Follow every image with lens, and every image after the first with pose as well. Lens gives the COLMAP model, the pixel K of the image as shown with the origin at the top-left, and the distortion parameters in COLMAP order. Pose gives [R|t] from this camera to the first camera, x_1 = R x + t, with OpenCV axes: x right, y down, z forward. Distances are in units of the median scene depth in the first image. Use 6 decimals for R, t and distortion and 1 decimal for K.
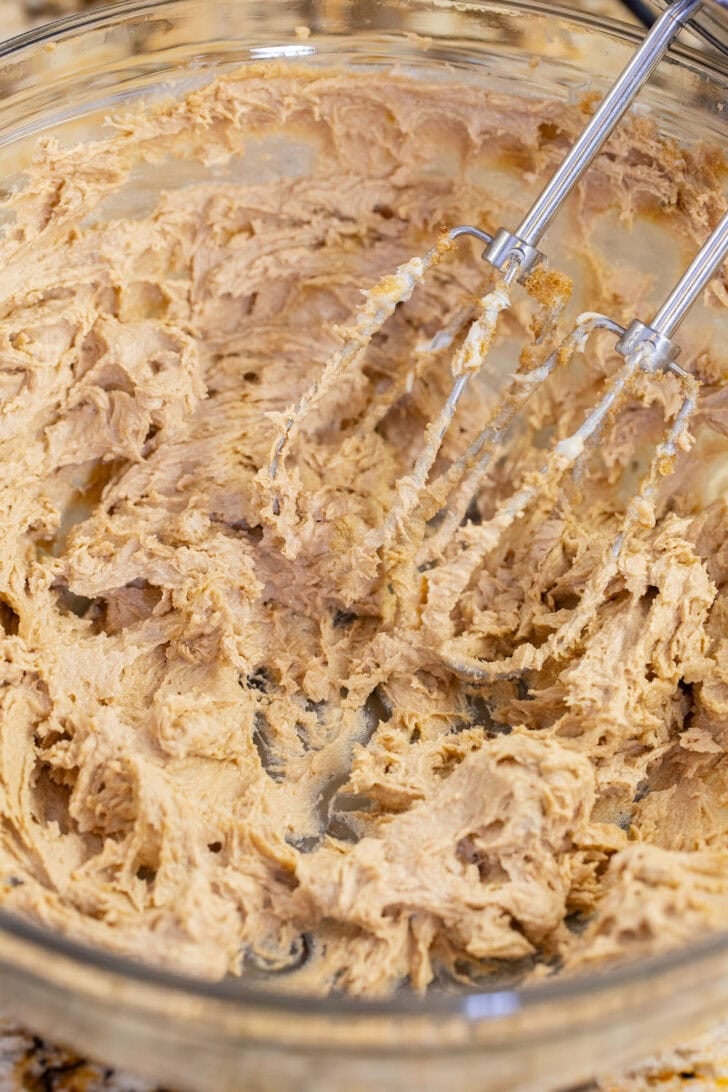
lens RADIAL K [[3592.8, 0, 364.0], [0, 3592.8, 546.0], [0, 0, 1]] dist [-0.087101, 0.653051]
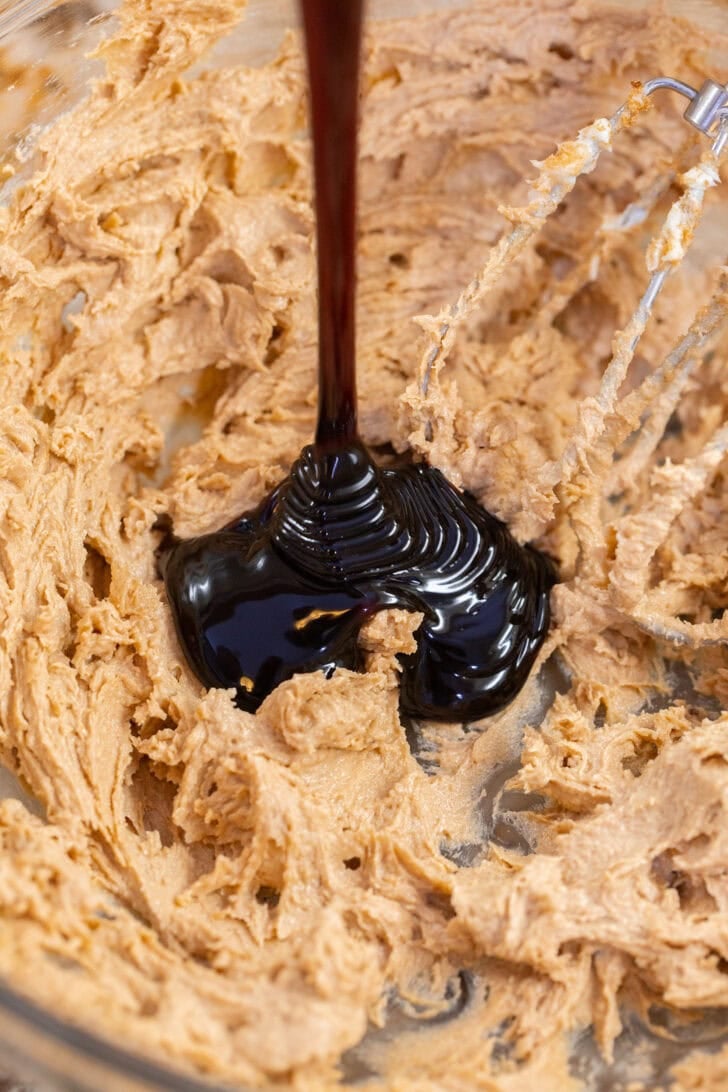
lens RADIAL K [[3592.8, 0, 364.0], [0, 3592.8, 546.0], [0, 0, 1]] dist [-0.087101, 0.653051]
pose [[0.998464, -0.000896, -0.055401, 0.005843], [0.006342, 0.995146, 0.098206, -0.064517], [0.055044, -0.098406, 0.993623, 0.194520]]
